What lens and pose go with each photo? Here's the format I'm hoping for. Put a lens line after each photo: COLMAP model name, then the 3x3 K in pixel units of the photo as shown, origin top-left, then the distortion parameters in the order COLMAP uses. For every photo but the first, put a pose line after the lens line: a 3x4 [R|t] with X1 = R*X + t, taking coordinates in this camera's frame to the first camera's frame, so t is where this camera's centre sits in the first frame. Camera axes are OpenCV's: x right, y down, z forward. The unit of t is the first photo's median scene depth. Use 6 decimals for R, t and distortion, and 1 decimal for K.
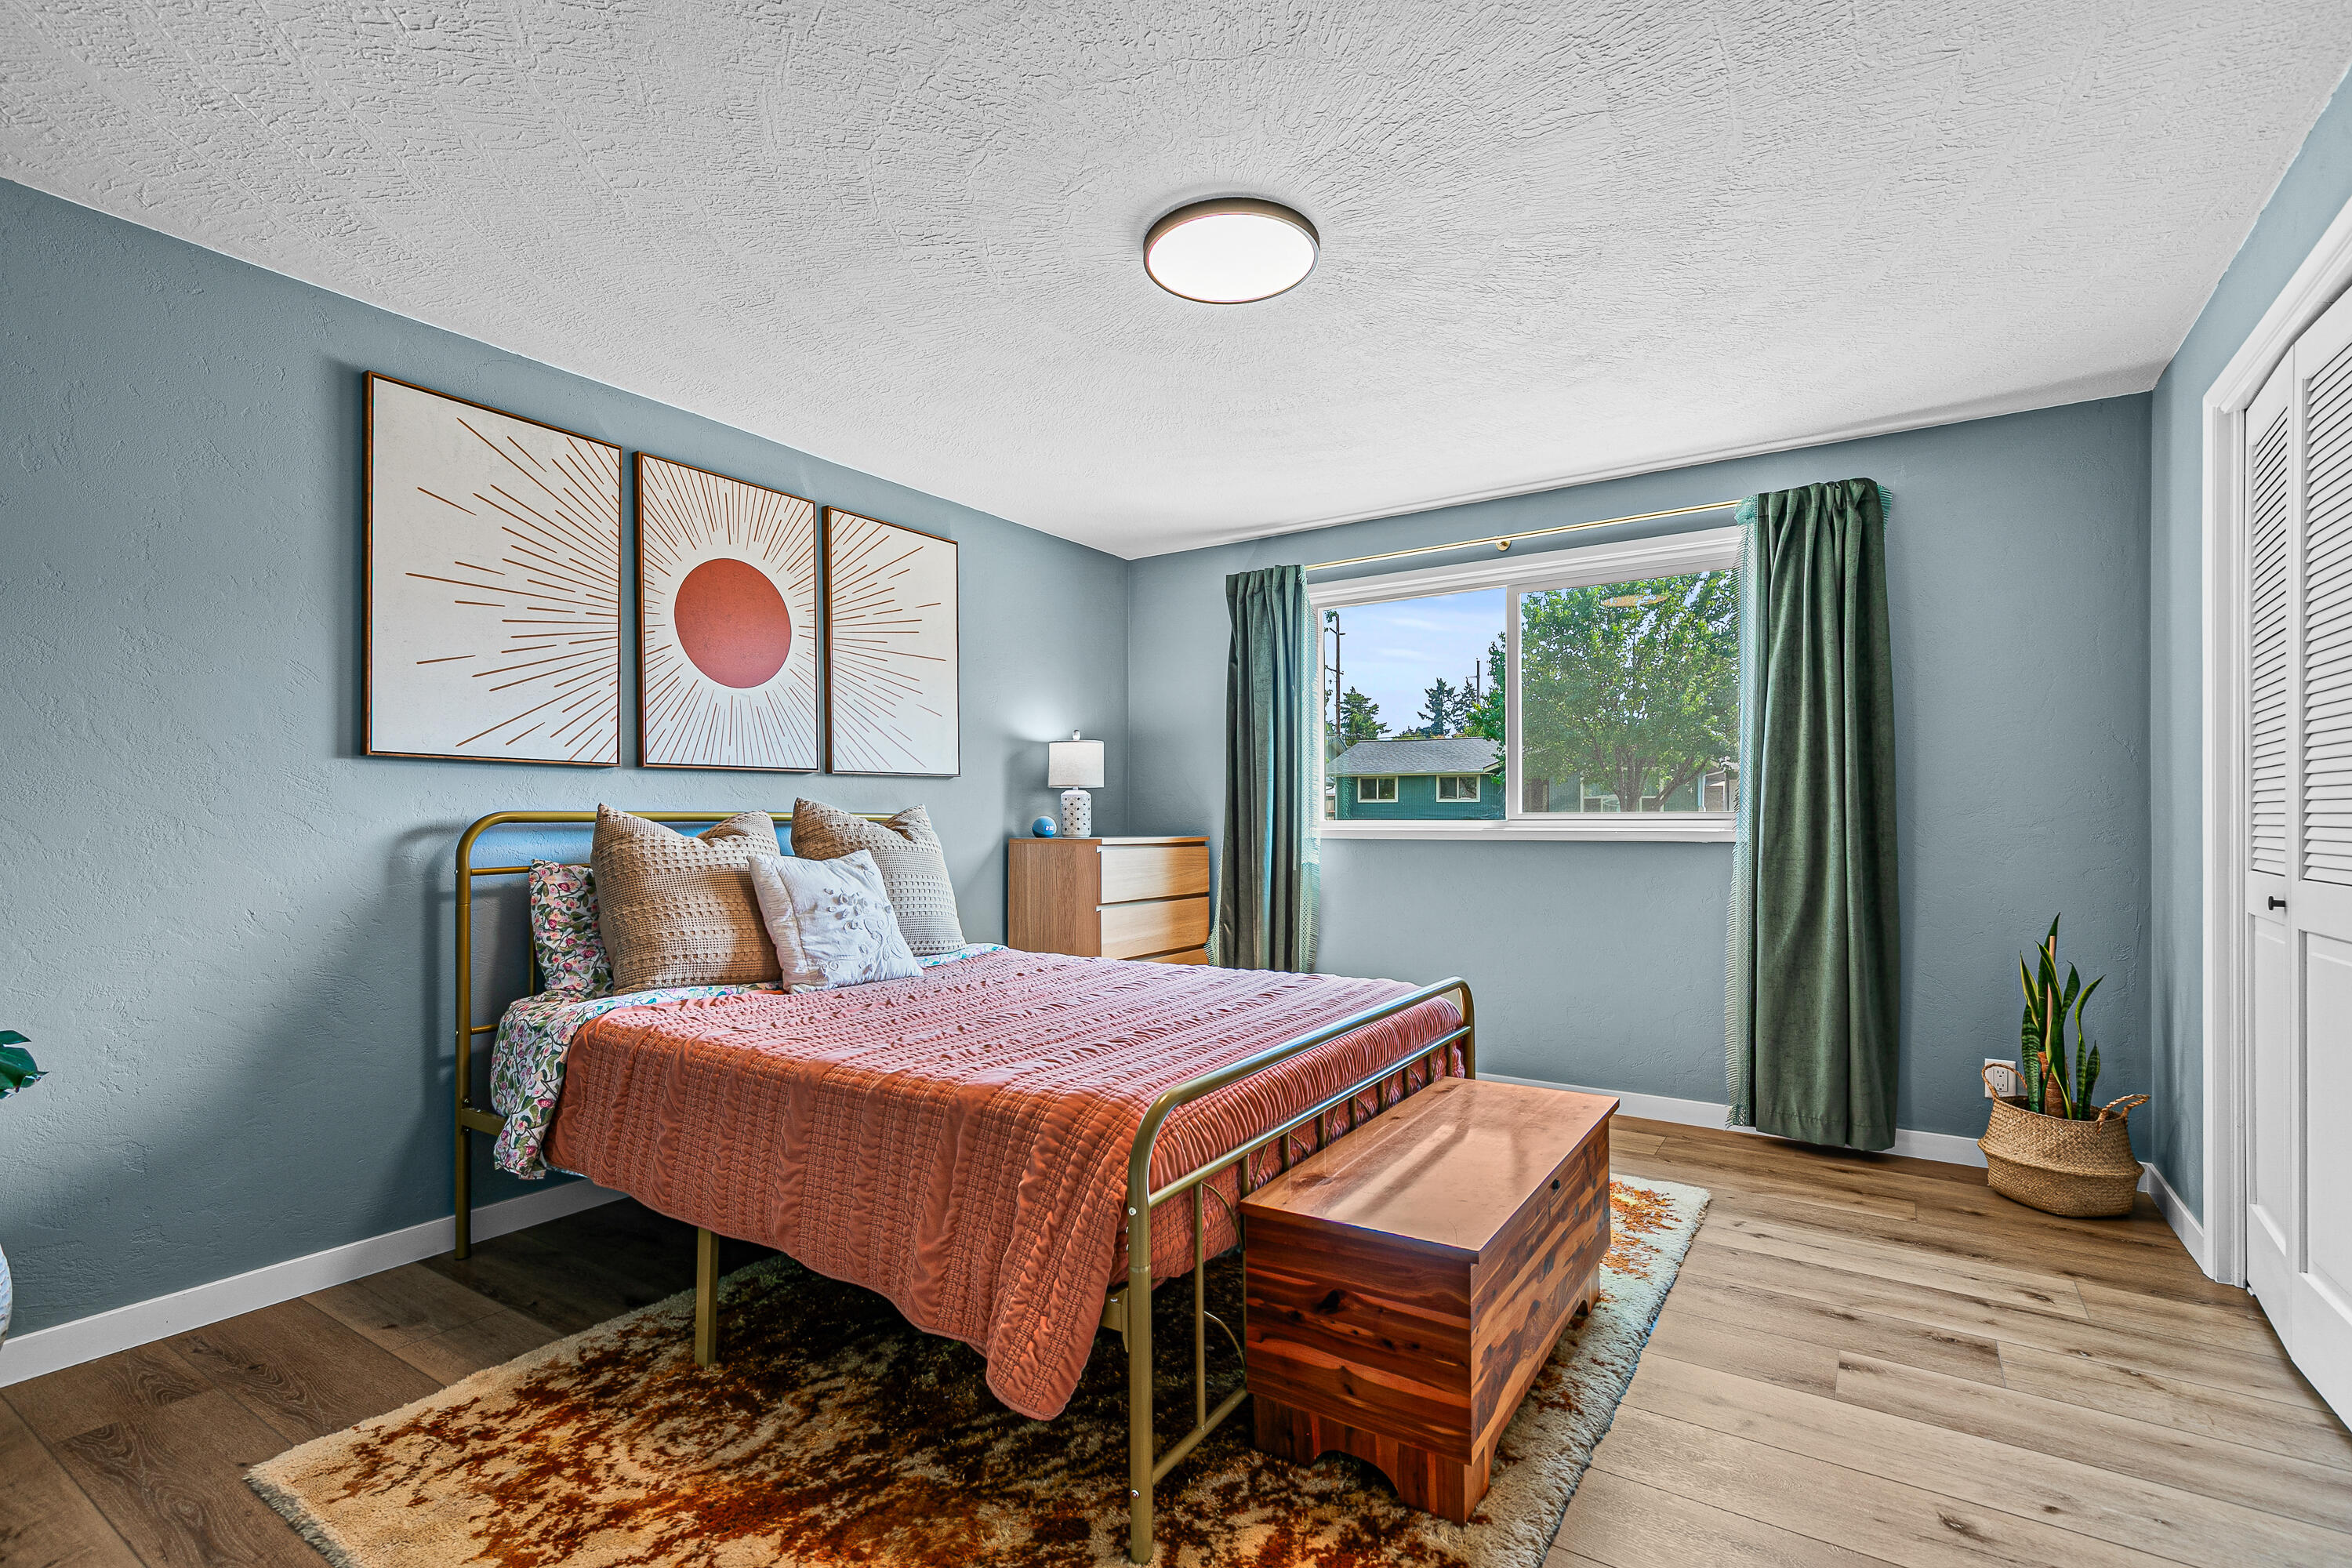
lens RADIAL K [[1072.7, 0, 1185.2], [0, 1072.7, 818.3], [0, 0, 1]] dist [0.011427, -0.001844]
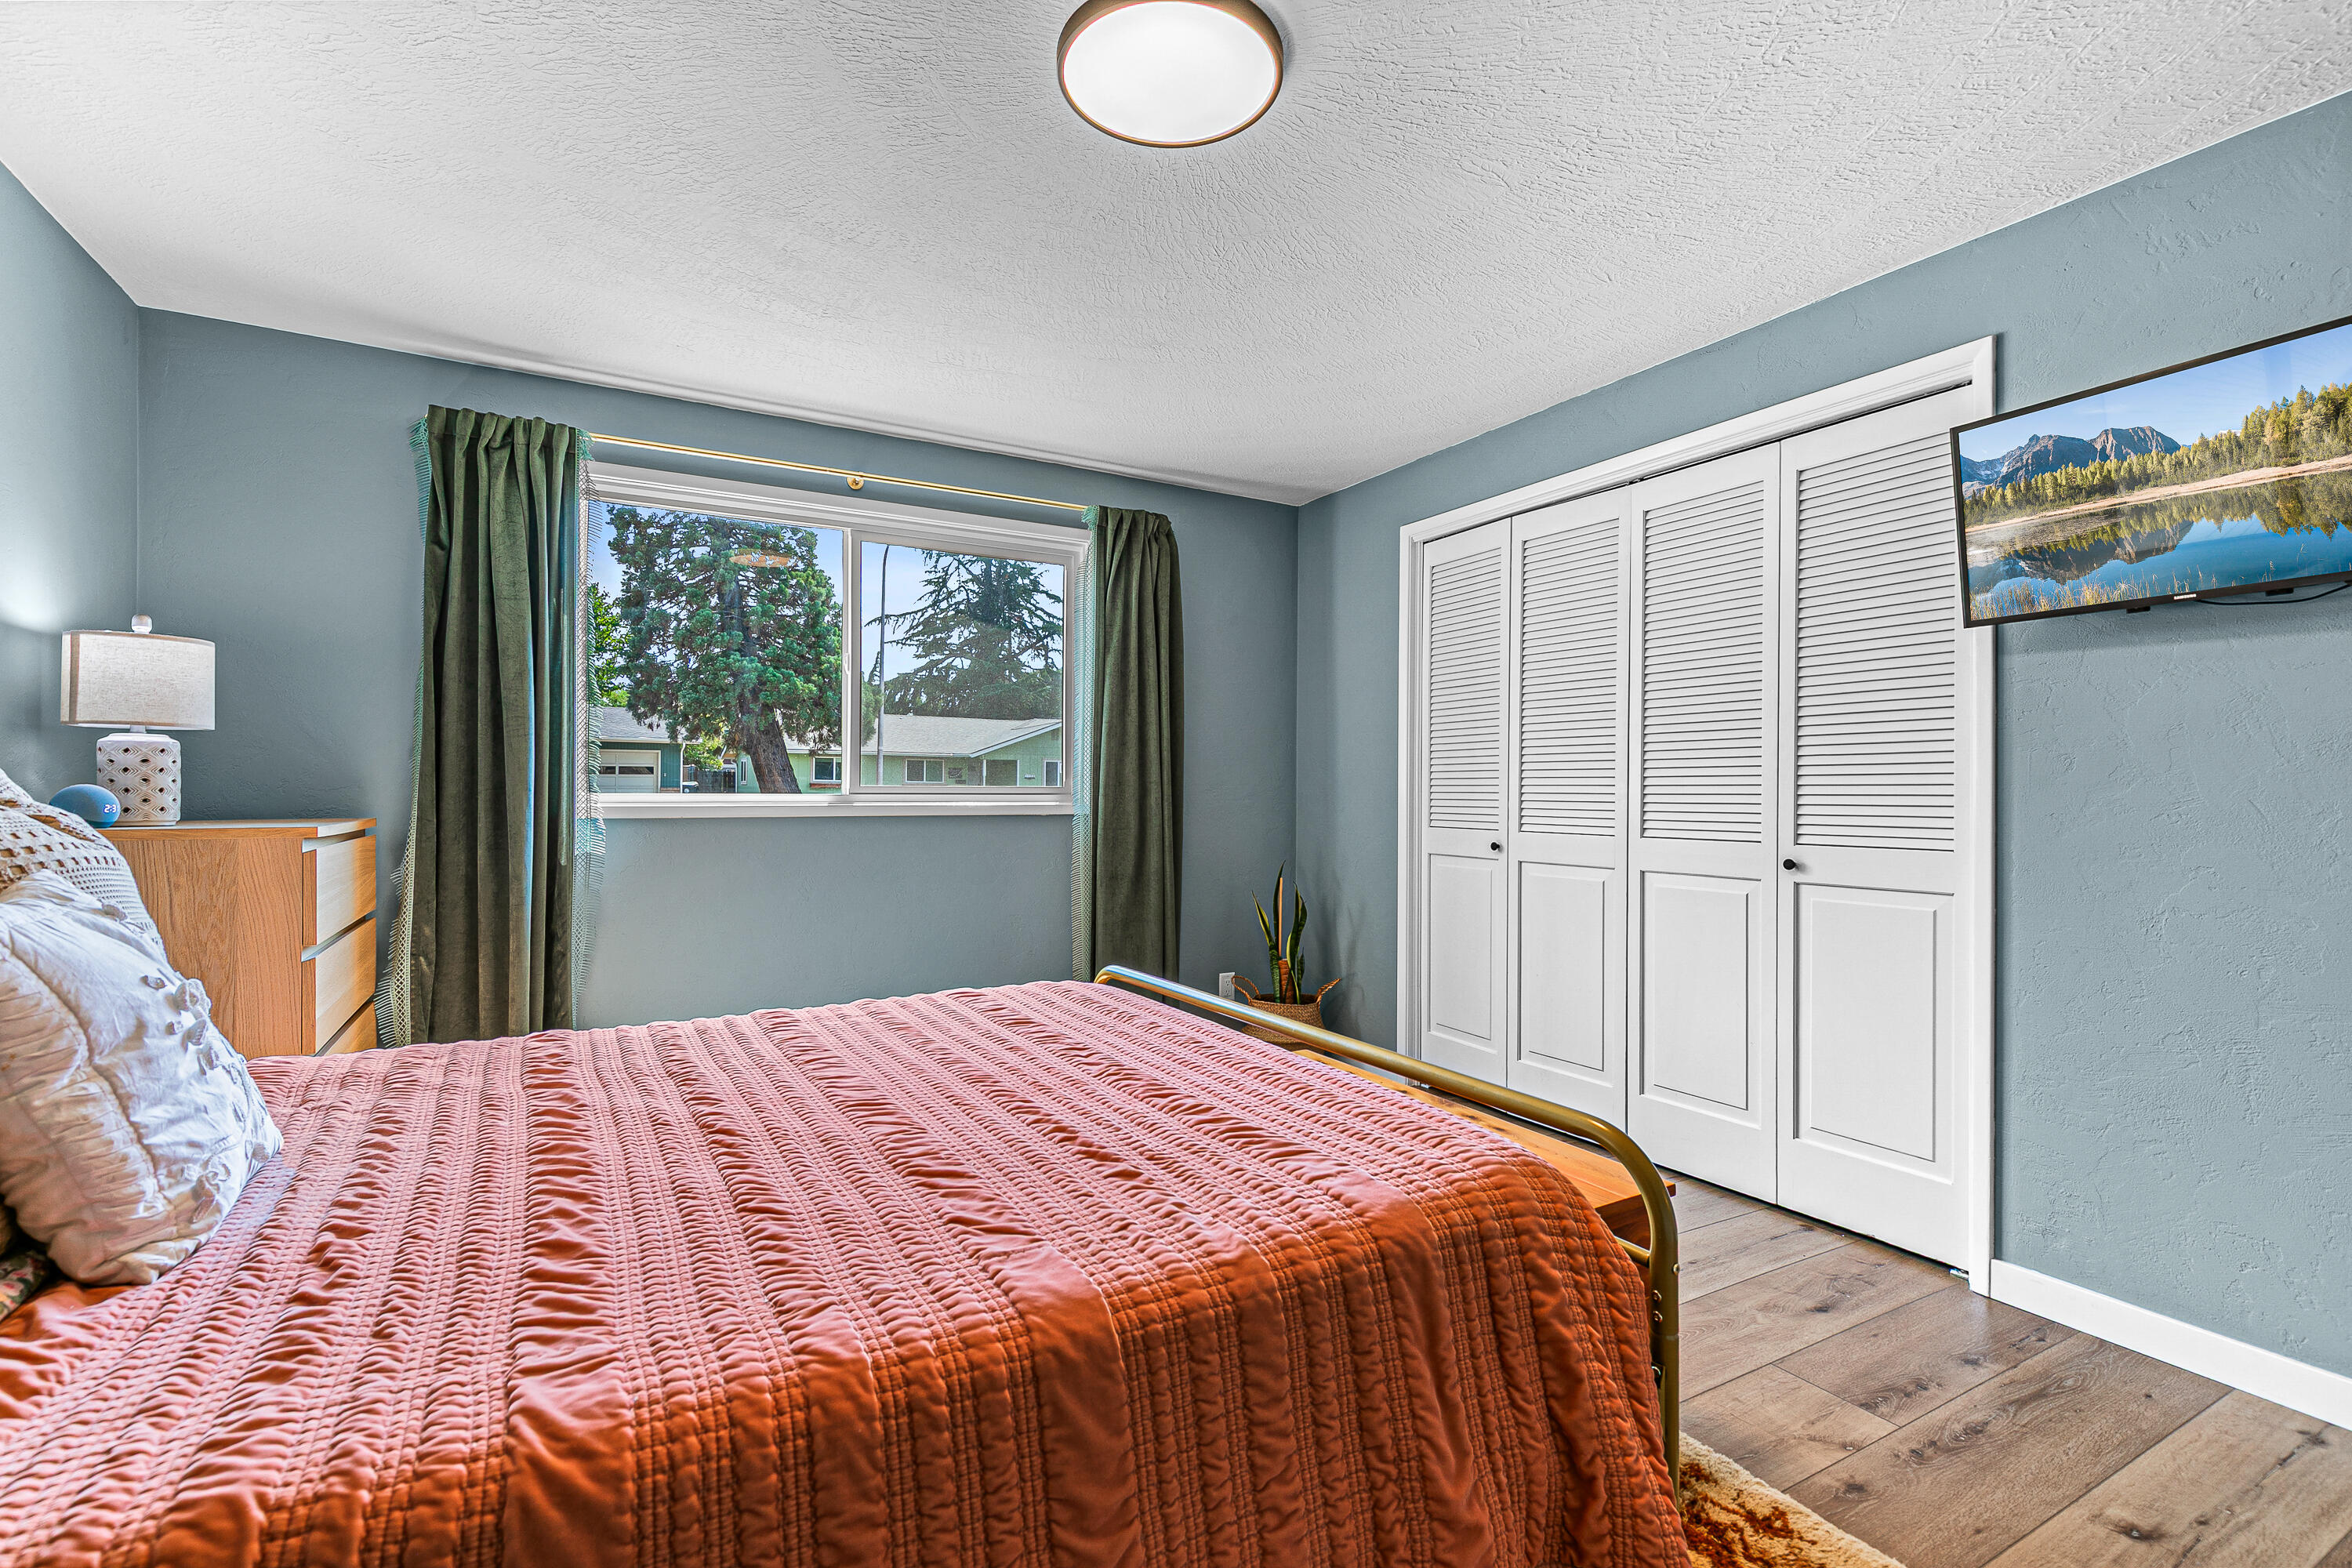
lens RADIAL K [[1072.7, 0, 1162.3], [0, 1072.7, 782.3], [0, 0, 1]] dist [0.011427, -0.001844]
pose [[0.453530, 0.011051, 0.891173, -0.448033], [-0.005623, 0.999939, -0.009538, -0.001036], [-0.891224, -0.000685, 0.453564, 0.445220]]
